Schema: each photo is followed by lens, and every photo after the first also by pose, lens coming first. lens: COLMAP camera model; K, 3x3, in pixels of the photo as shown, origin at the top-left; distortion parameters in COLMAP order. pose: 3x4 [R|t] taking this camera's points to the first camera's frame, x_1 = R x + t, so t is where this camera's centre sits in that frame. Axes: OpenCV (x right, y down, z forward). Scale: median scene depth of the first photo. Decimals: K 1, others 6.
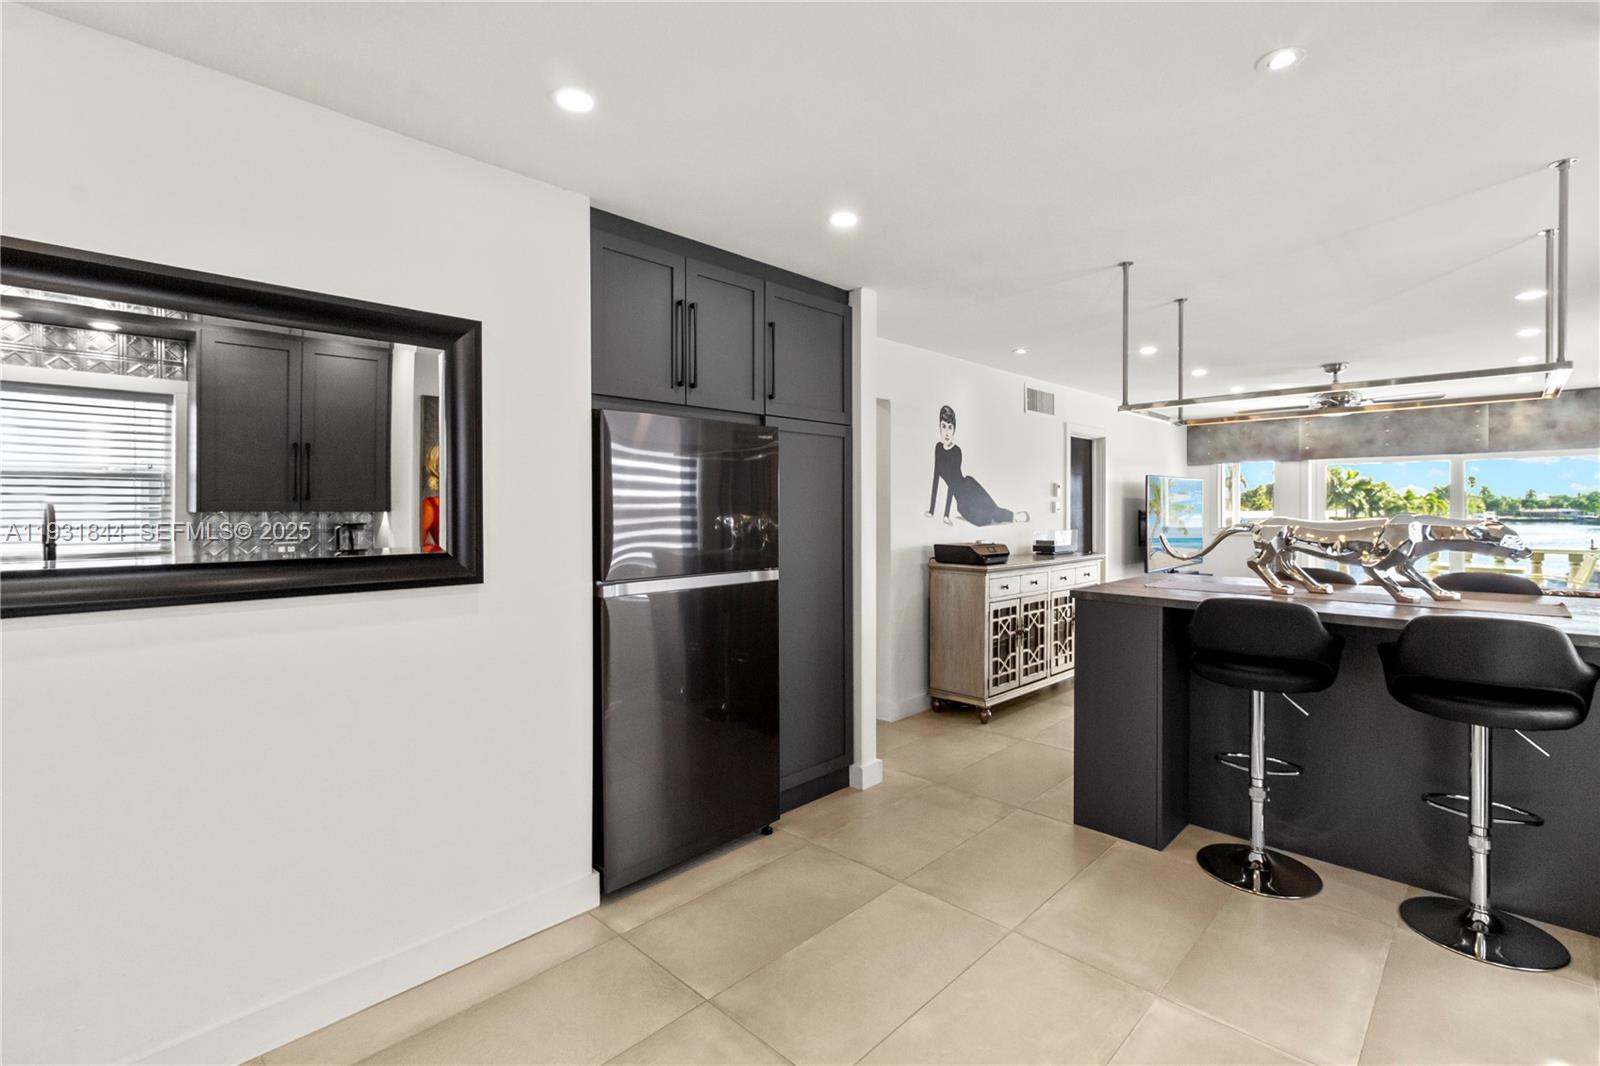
lens RADIAL K [[739.5, 0, 810.3], [0, 739.5, 511.2], [0, 0, 1]] dist [0.003670, 0.000689]
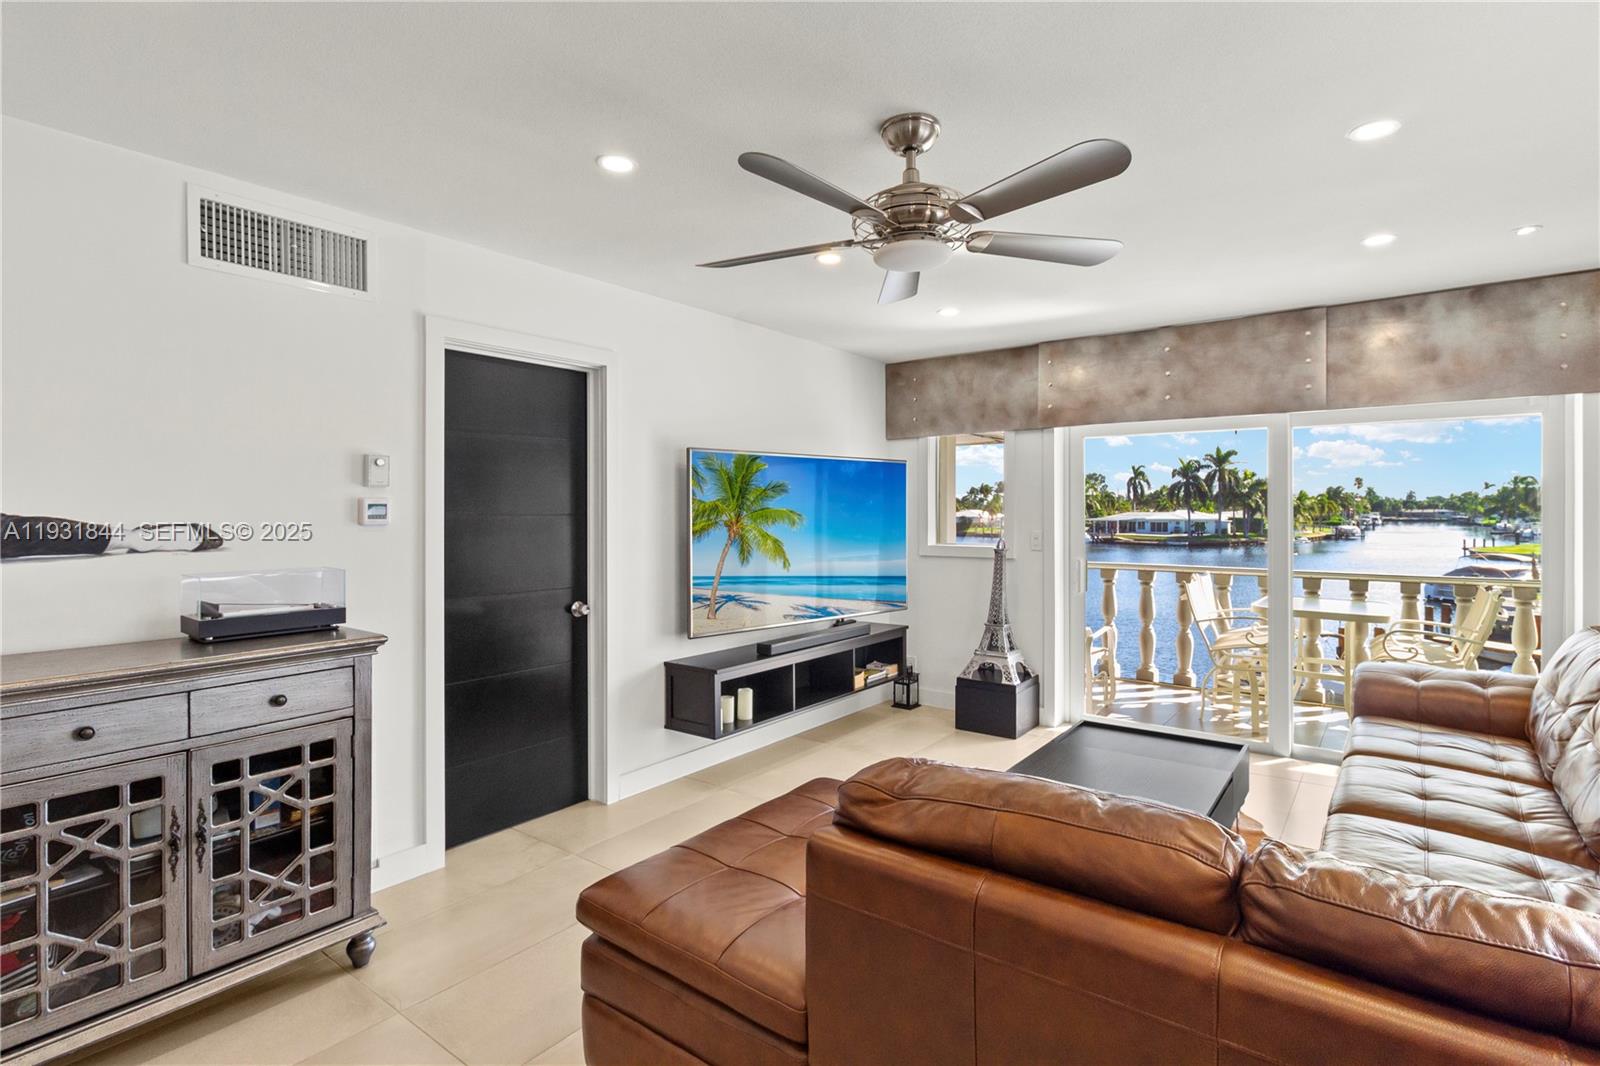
lens RADIAL K [[783.5, 0, 815.9], [0, 783.5, 510.6], [0, 0, 1]] dist [-0.000978, -0.000204]
pose [[0.992772, -0.000237, 0.120019, 0.435994], [0.000420, 0.999999, -0.001497, -0.004272], [-0.120019, 0.001536, 0.992770, 0.438066]]
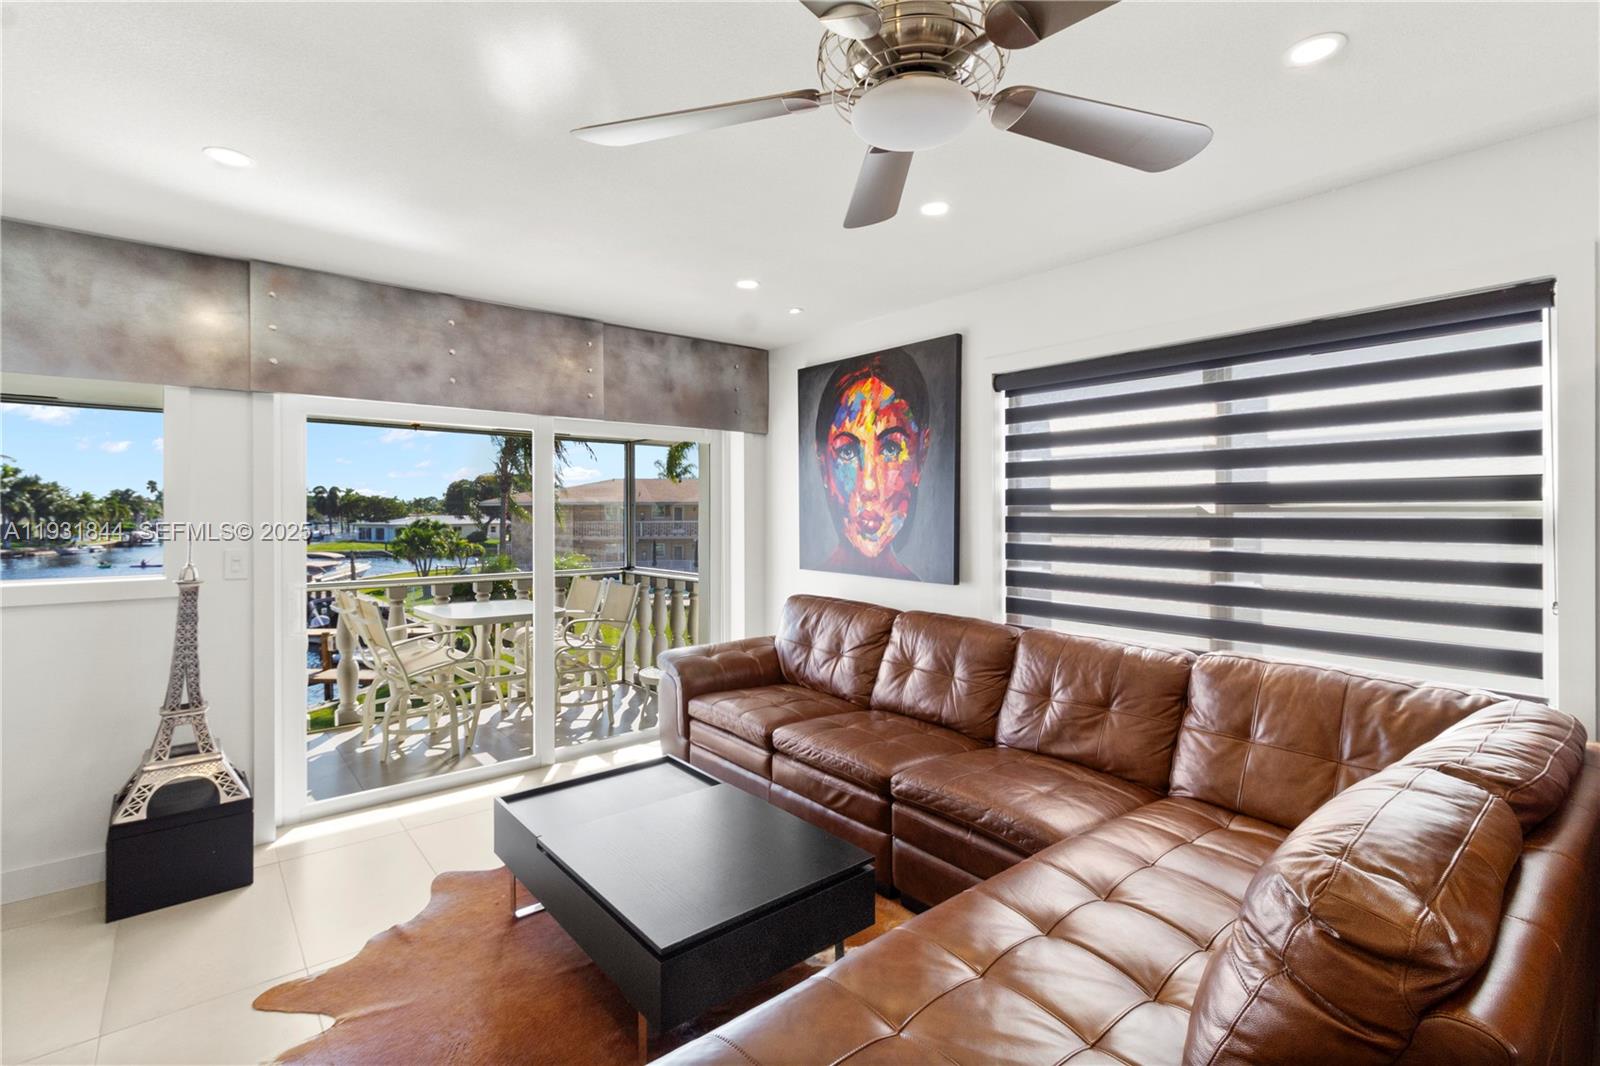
lens RADIAL K [[739.5, 0, 810.3], [0, 739.5, 511.2], [0, 0, 1]] dist [0.003670, 0.000689]
pose [[0.108430, 0.002817, 0.994100, 0.334522], [0.003818, 0.999987, -0.003250, -0.005782], [-0.994097, 0.004148, 0.108418, 0.713047]]
